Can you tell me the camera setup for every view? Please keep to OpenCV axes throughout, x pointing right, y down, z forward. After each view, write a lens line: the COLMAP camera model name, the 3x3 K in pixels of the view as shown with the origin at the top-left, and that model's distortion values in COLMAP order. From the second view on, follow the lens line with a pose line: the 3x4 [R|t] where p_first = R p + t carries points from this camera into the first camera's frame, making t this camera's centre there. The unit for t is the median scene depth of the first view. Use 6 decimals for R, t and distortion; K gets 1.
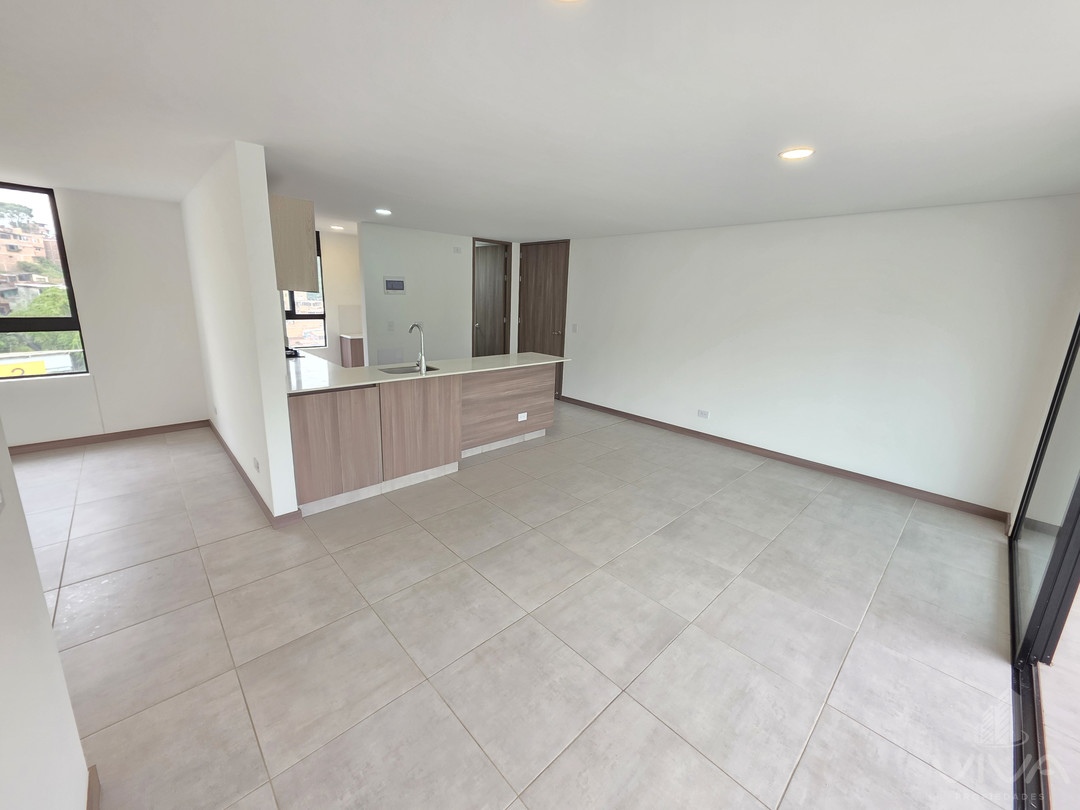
lens RADIAL K [[432.8, 0, 531.1], [0, 432.8, 389.3], [0, 0, 1]] dist [0.001402, -0.000458]
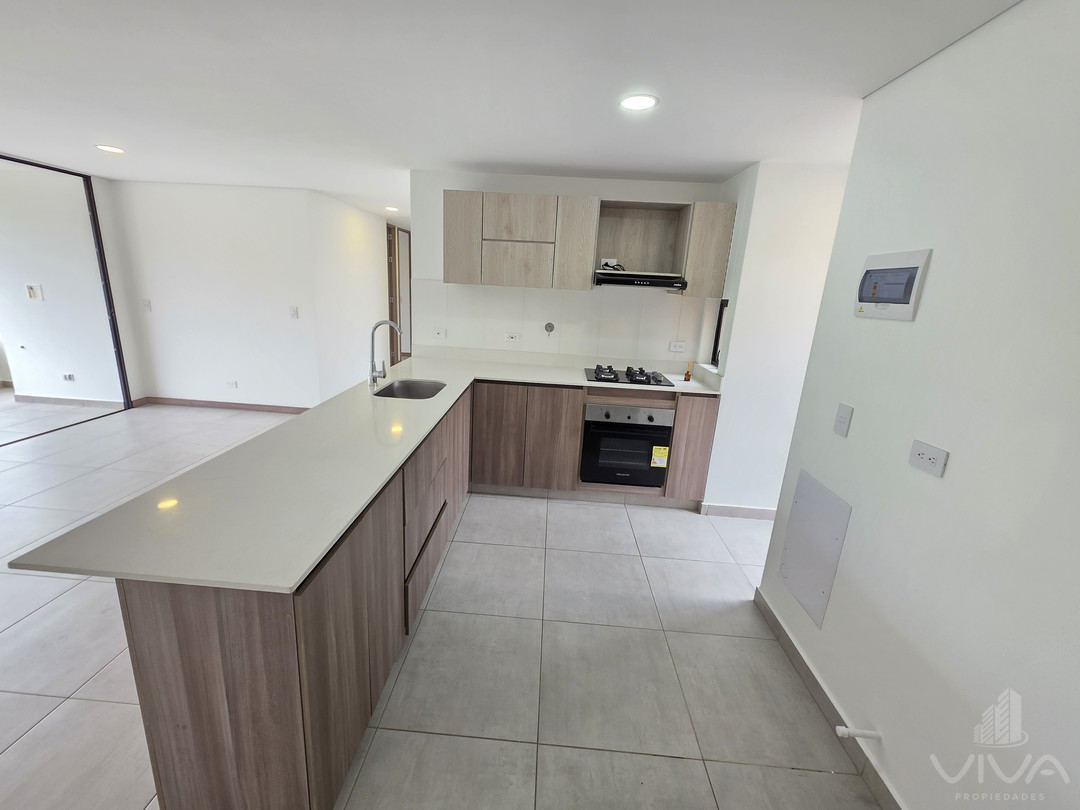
lens RADIAL K [[432.8, 0, 531.1], [0, 432.8, 389.3], [0, 0, 1]] dist [0.001402, -0.000458]
pose [[-0.718154, 0.095100, -0.689355, 0.052944], [-0.226310, 0.904852, 0.360593, -0.294402], [0.658057, 0.414969, -0.628301, 1.350837]]
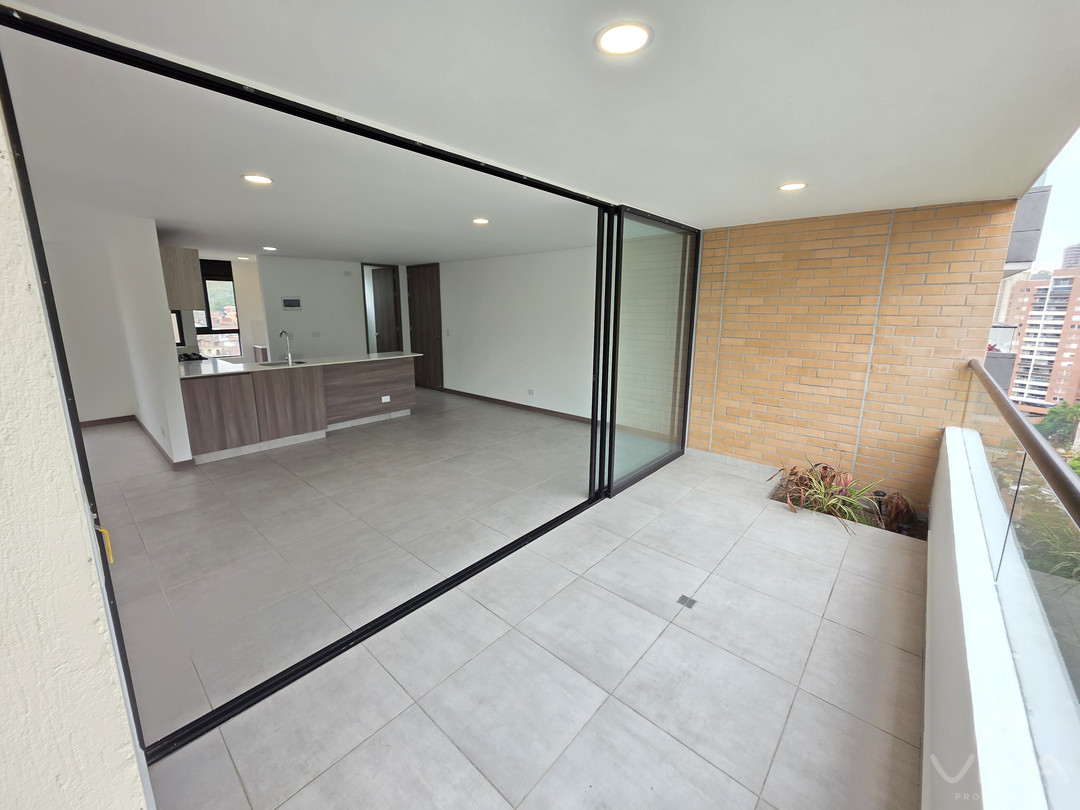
lens RADIAL K [[432.8, 0, 531.1], [0, 432.8, 389.3], [0, 0, 1]] dist [0.001402, -0.000458]
pose [[0.995866, -0.047611, 0.077353, 0.341427], [0.049594, 0.998483, -0.023917, 0.092753], [-0.076097, 0.027654, 0.996717, -0.377107]]
